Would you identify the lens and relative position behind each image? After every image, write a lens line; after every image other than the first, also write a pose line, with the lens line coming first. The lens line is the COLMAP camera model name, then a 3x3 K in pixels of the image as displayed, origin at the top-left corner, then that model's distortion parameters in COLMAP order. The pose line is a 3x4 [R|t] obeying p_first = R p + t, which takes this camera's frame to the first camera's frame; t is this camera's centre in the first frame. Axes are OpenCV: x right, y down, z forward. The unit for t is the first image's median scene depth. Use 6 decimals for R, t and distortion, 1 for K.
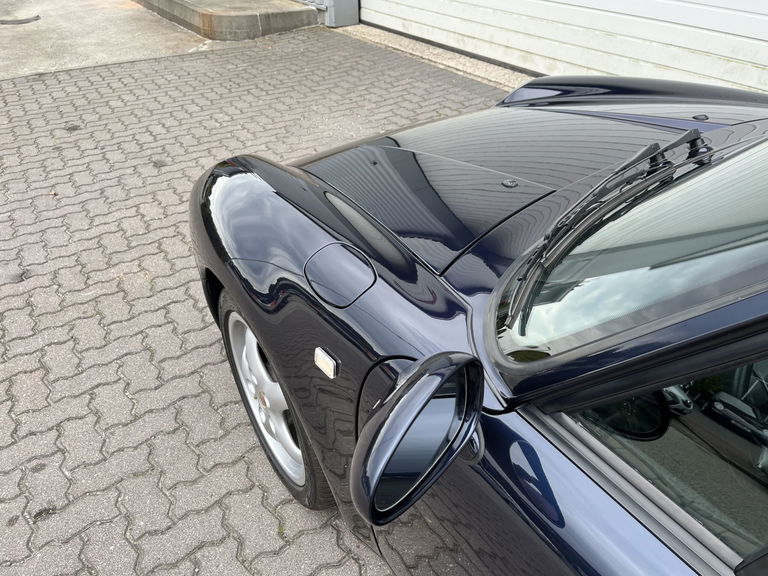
lens RADIAL K [[611.6, 0, 383.1], [0, 611.6, 306.1], [0, 0, 1]] dist [0.007851, 0.004936]
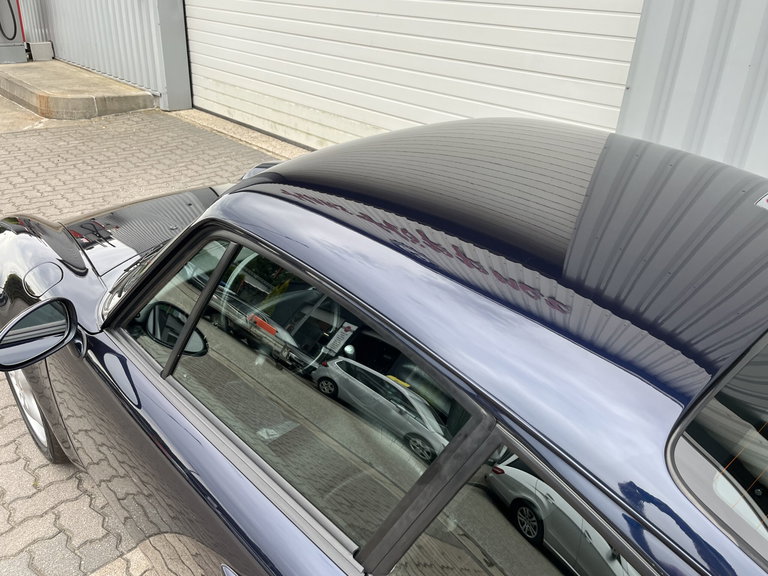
lens RADIAL K [[612.8, 0, 387.8], [0, 612.8, 299.0], [0, 0, 1]] dist [0.070822, -0.106097]
pose [[0.980476, -0.029794, 0.194368, 0.102888], [0.053744, 0.991422, -0.119140, 0.049974], [-0.189151, 0.127260, 0.973667, -0.160294]]
